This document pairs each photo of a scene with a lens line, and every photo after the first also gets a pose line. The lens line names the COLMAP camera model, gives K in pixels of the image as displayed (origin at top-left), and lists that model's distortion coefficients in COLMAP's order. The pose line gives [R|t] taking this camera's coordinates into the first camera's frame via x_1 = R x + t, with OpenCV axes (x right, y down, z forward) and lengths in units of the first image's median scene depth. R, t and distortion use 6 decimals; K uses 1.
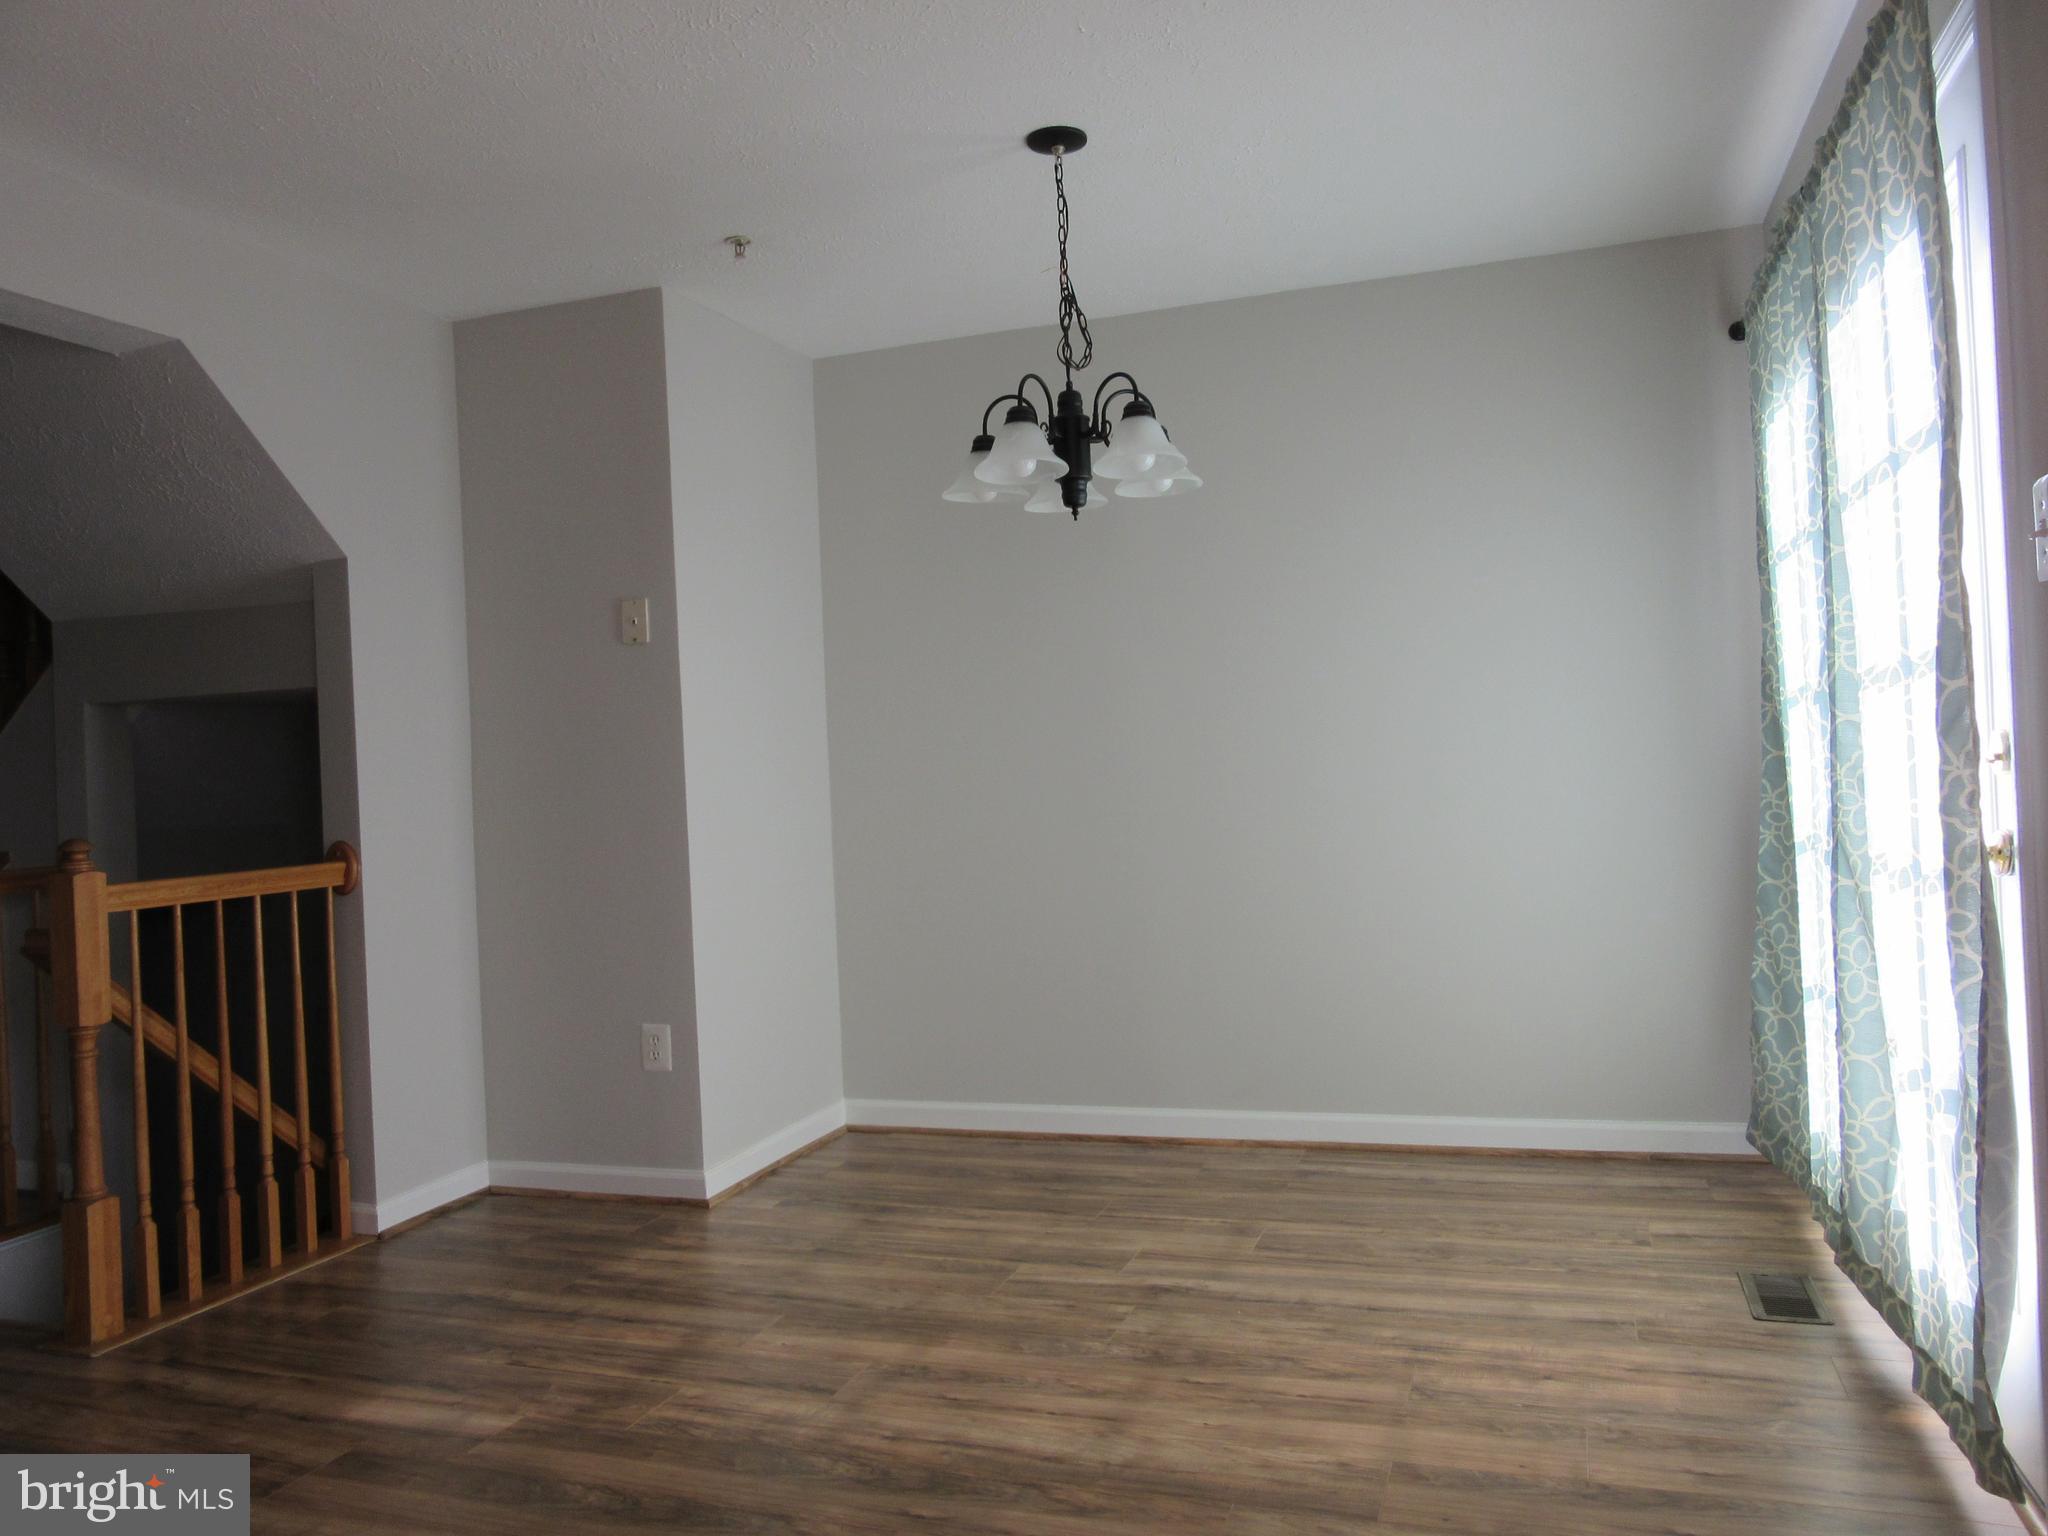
lens RADIAL K [[1537.7, 0, 1017.8], [0, 1537.7, 766.8], [0, 0, 1]] dist [-0.038301, 0.037681]
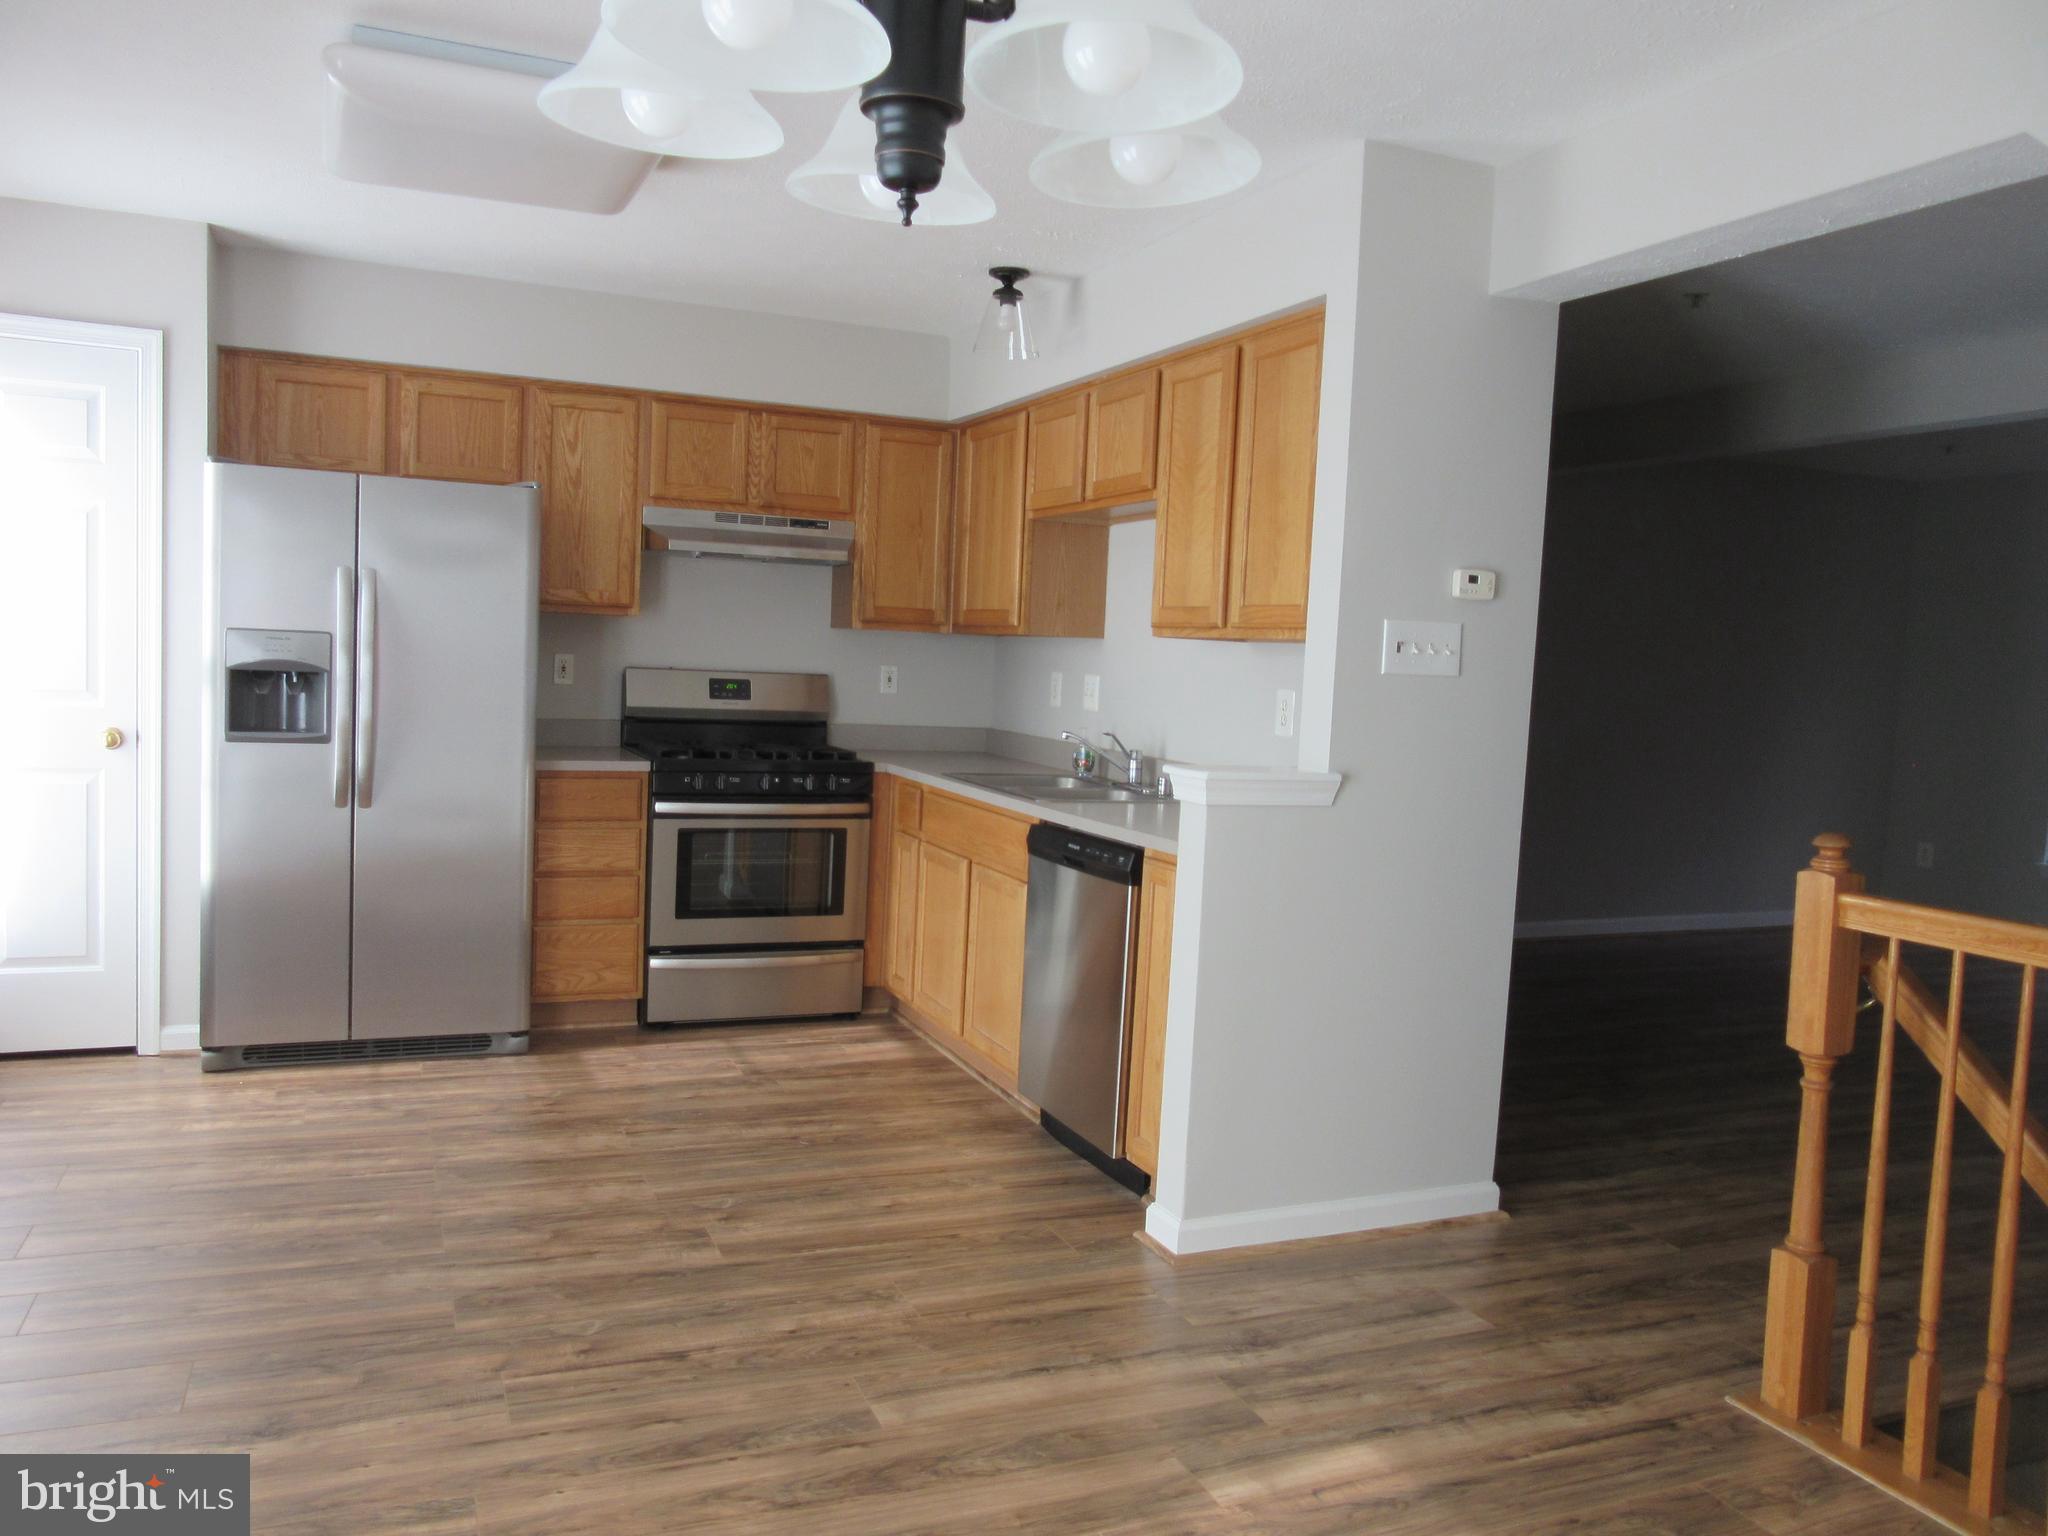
lens RADIAL K [[1537.7, 0, 1022.2], [0, 1537.7, 768.6], [0, 0, 1]] dist [-0.038301, 0.037681]
pose [[-0.737961, 0.061500, -0.672036, 0.266438], [-0.010542, 0.994667, 0.102602, -0.066992], [0.674761, 0.082801, -0.733376, 1.273313]]
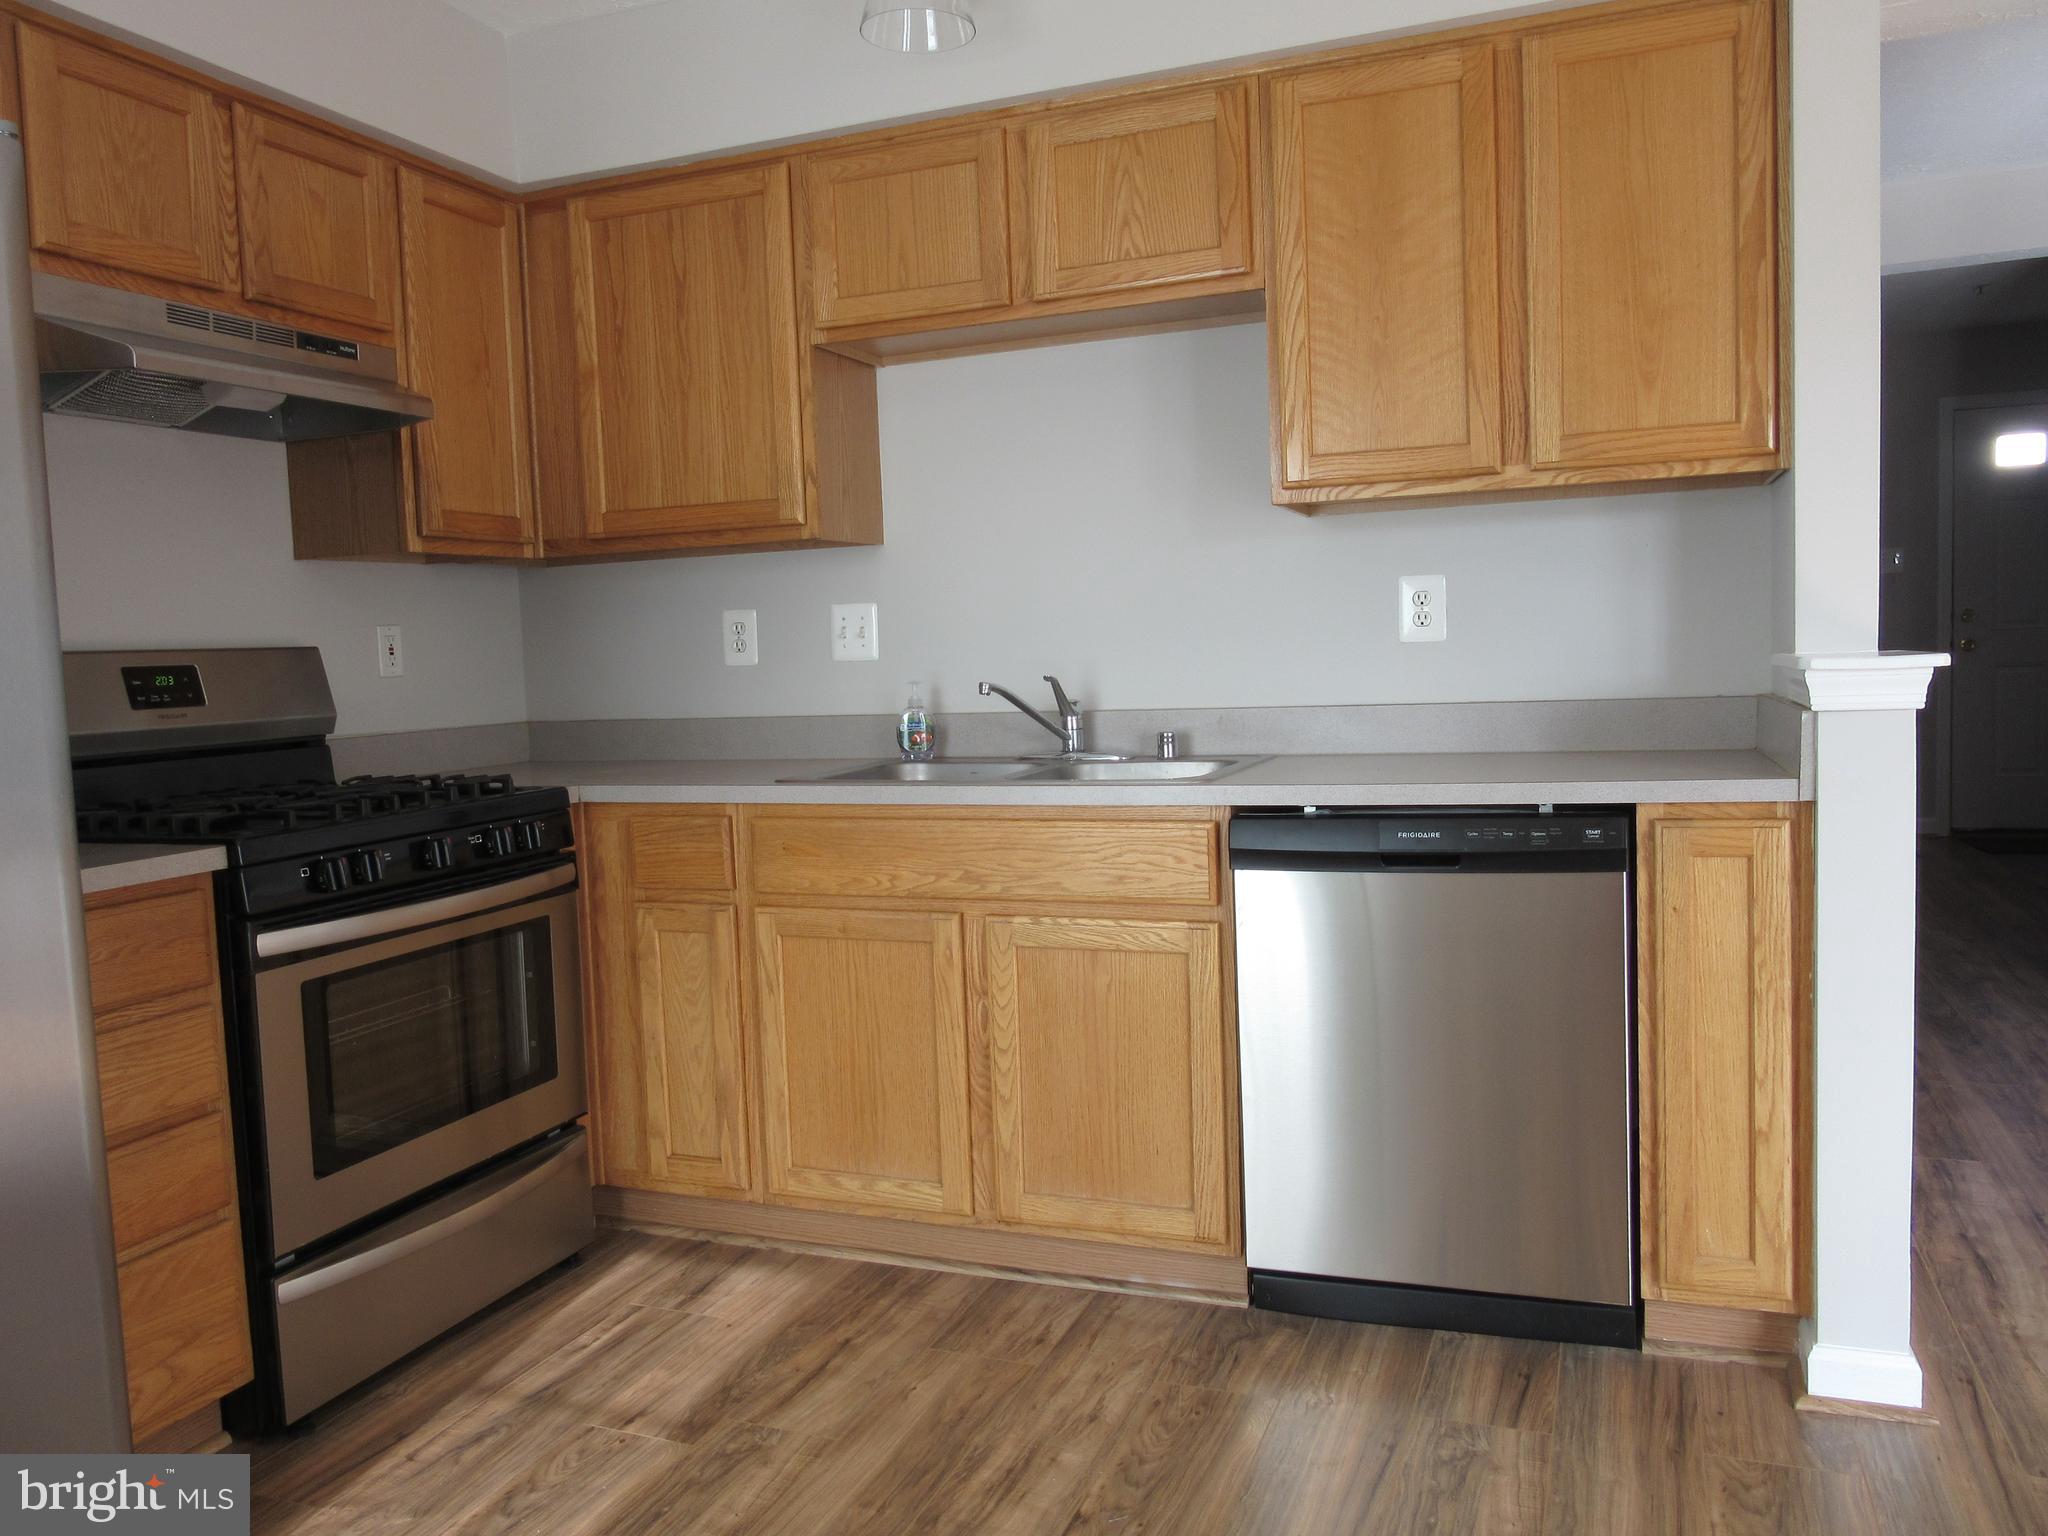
lens RADIAL K [[1537.7, 0, 1021.5], [0, 1537.7, 760.7], [0, 0, 1]] dist [-0.038301, 0.037681]
pose [[-0.032104, 0.121166, -0.992113, 0.154295], [0.045740, 0.991763, 0.119643, -0.013788], [0.998437, -0.041538, -0.037381, 0.275087]]
